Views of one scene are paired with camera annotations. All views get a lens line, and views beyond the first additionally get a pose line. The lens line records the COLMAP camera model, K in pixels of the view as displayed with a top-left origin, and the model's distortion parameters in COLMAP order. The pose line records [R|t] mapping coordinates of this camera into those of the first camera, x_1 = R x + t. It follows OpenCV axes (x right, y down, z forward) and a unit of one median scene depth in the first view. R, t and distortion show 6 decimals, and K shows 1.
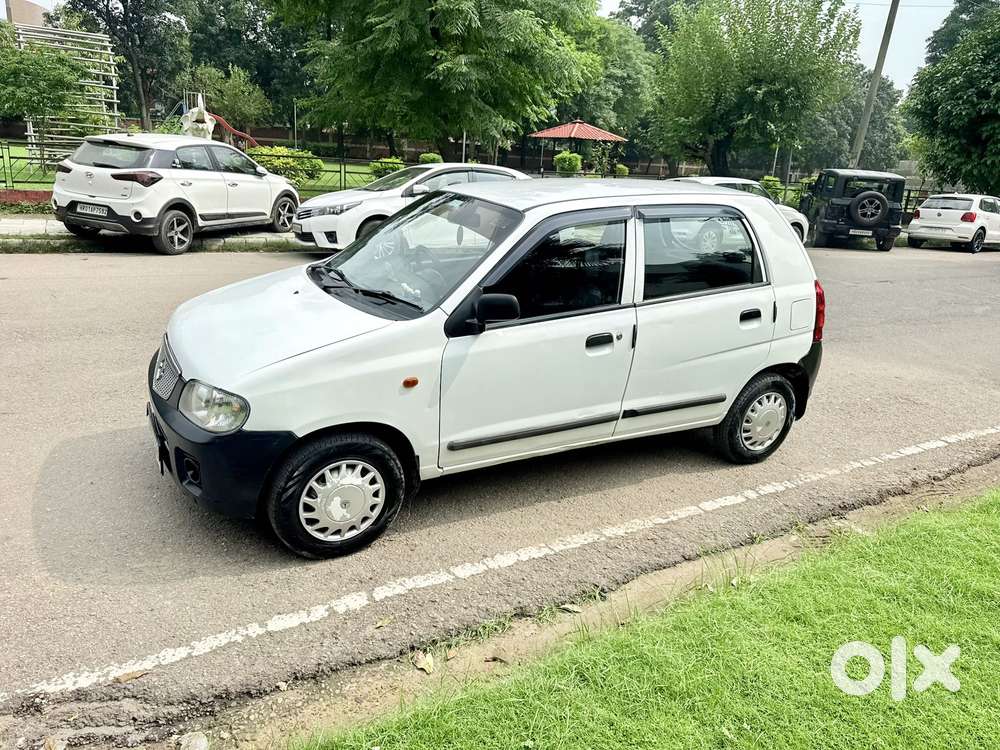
lens RADIAL K [[684.6, 0, 506.1], [0, 684.6, 377.2], [0, 0, 1]] dist [0.034691, -0.048552]
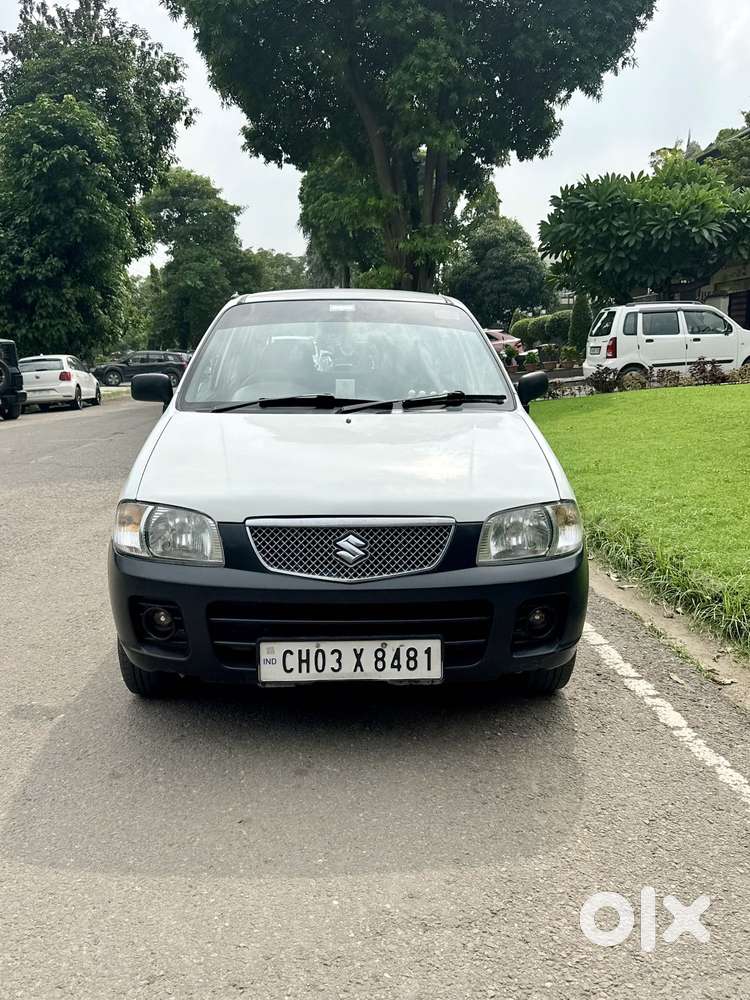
lens RADIAL K [[790.7, 0, 356.3], [0, 790.7, 501.6], [0, 0, 1]] dist [0.043136, -0.068326]
pose [[0.479010, -0.233357, 0.846224, -0.943111], [0.320102, 0.944071, 0.079144, -0.094766], [-0.817364, 0.232967, 0.526917, 0.500023]]
